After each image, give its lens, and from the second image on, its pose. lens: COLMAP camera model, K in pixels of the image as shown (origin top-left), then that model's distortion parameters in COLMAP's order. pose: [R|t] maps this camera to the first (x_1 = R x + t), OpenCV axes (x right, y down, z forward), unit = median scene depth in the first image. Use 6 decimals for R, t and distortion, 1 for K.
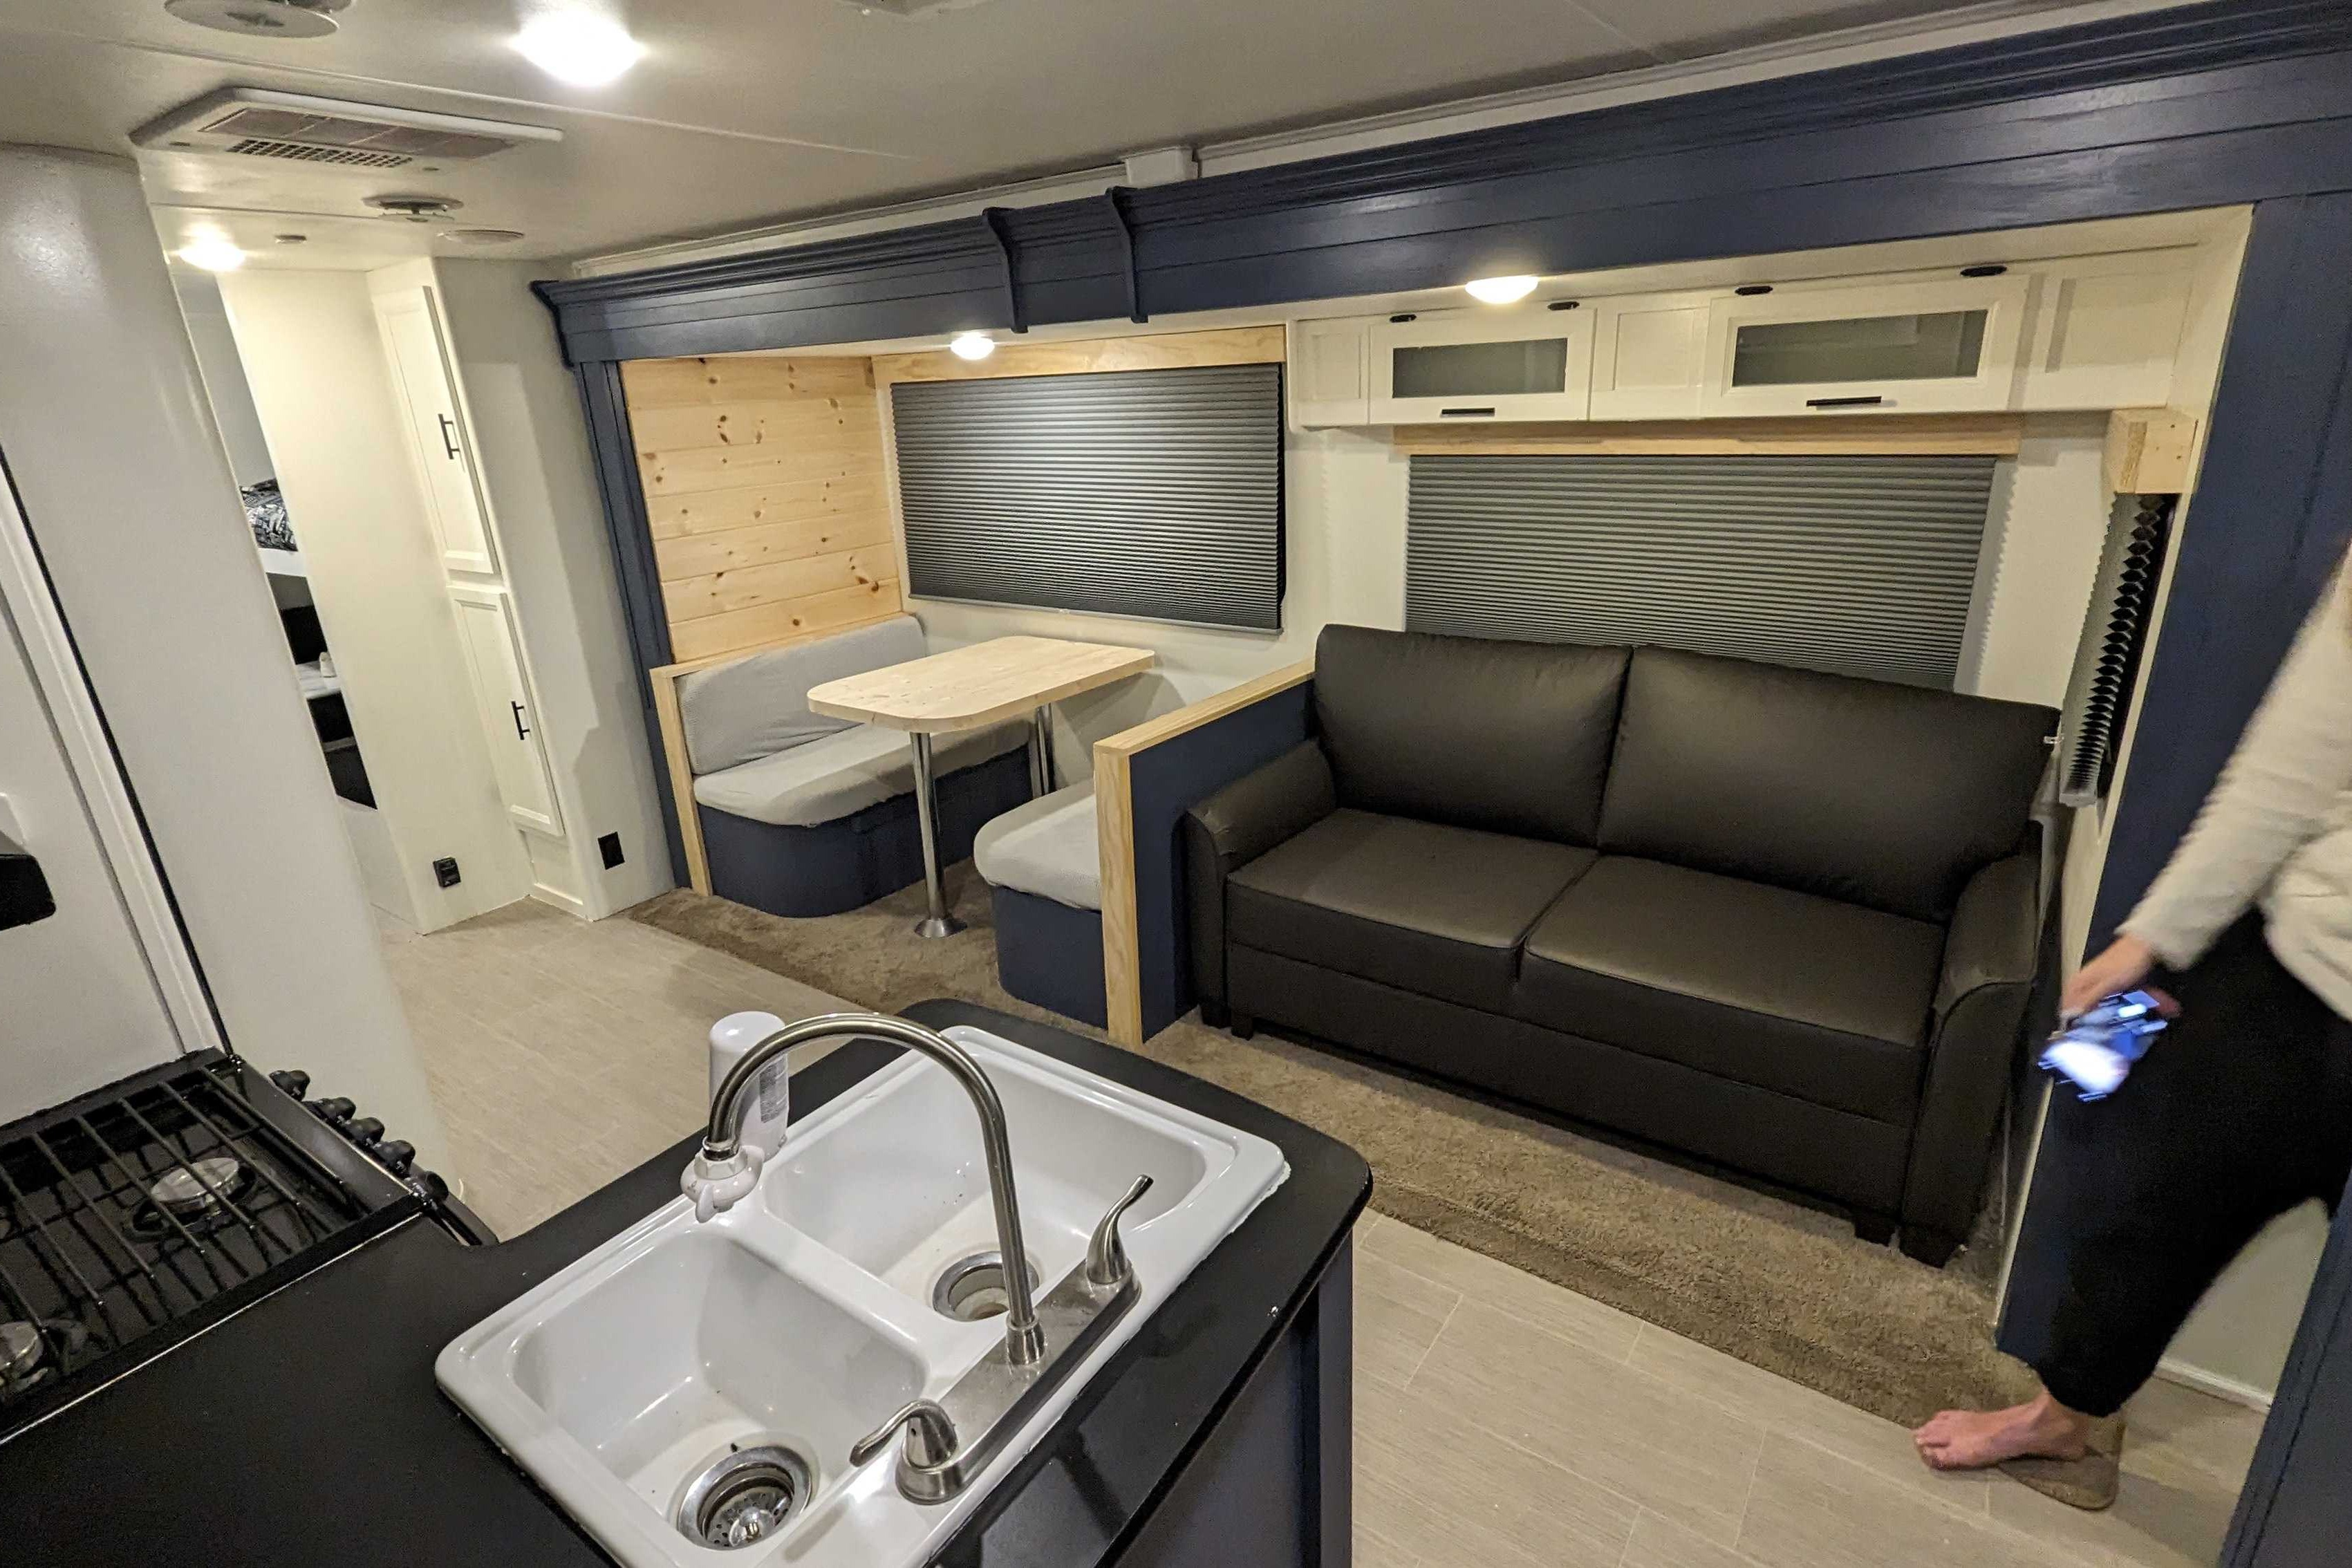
lens RADIAL K [[1155.9, 0, 1183.2], [0, 1155.9, 777.1], [0, 0, 1]] dist [-0.016209, -0.000380]
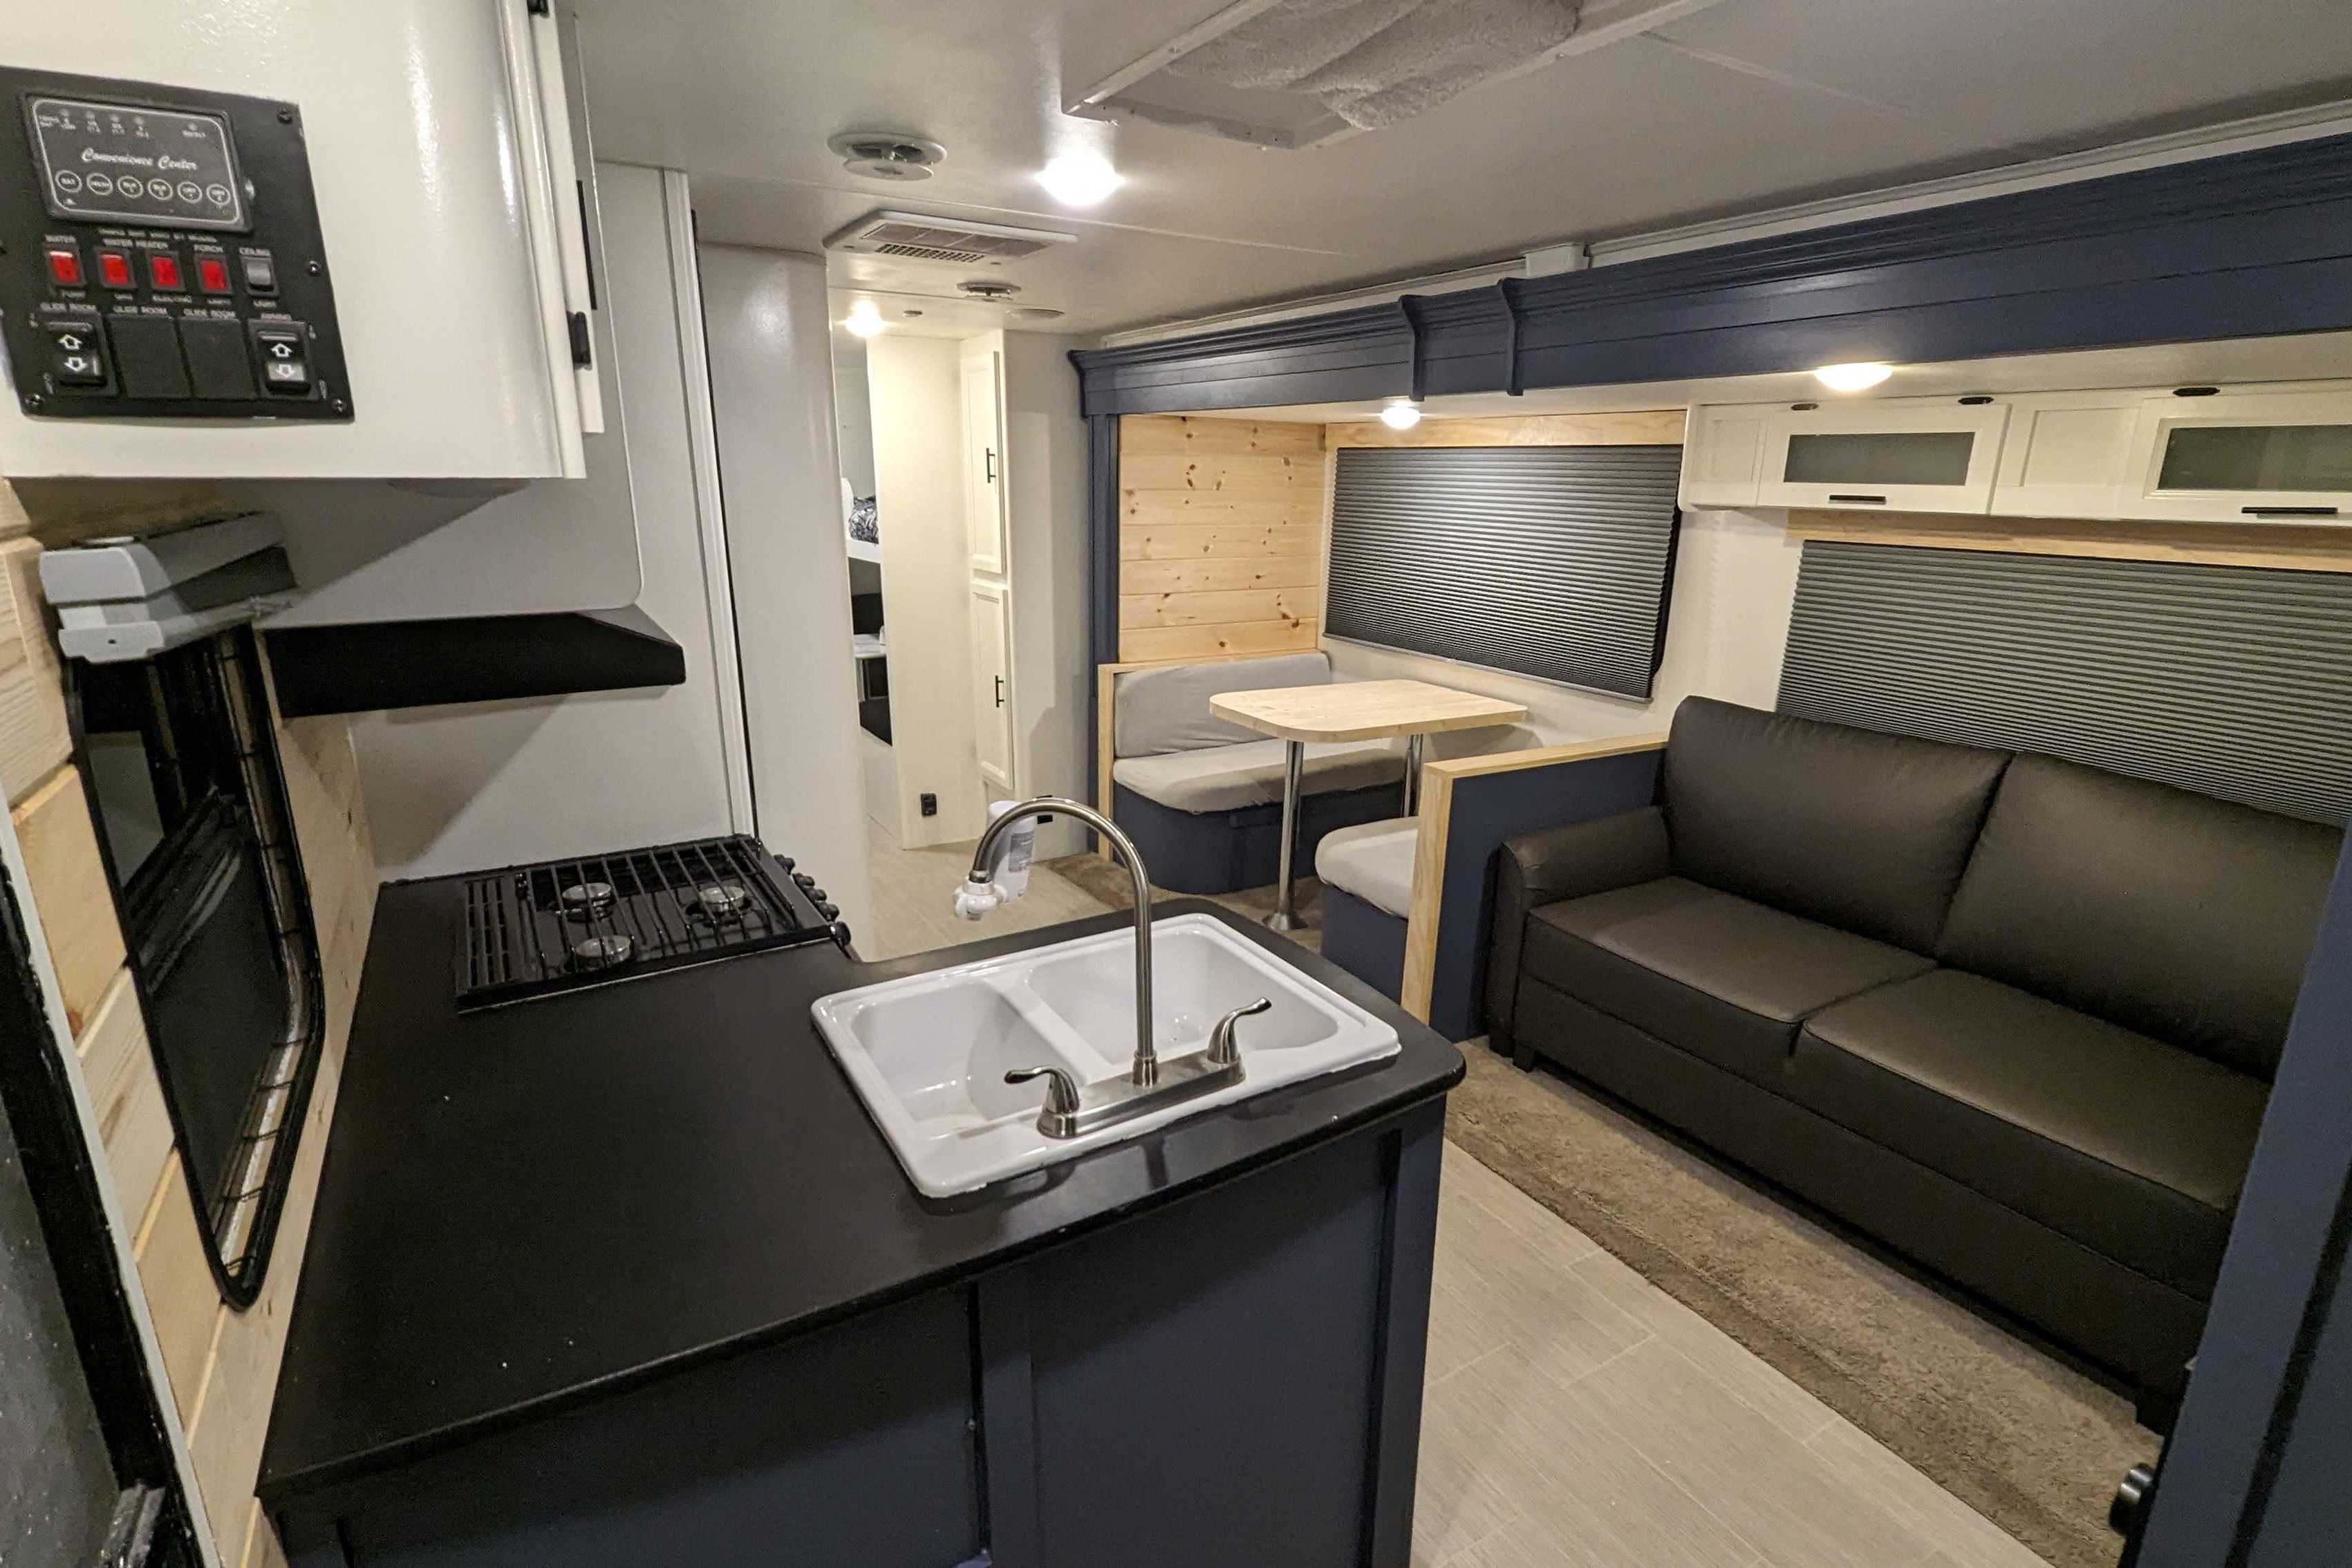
lens RADIAL K [[1153.6, 0, 1176.0], [0, 1153.6, 784.0], [0, 0, 1]] dist [-0.018381, -0.000551]
pose [[0.909601, 0.164182, -0.381667, 0.116255], [-0.187526, 0.981954, -0.024511, 0.053965], [0.370755, 0.093867, 0.923975, -0.098404]]
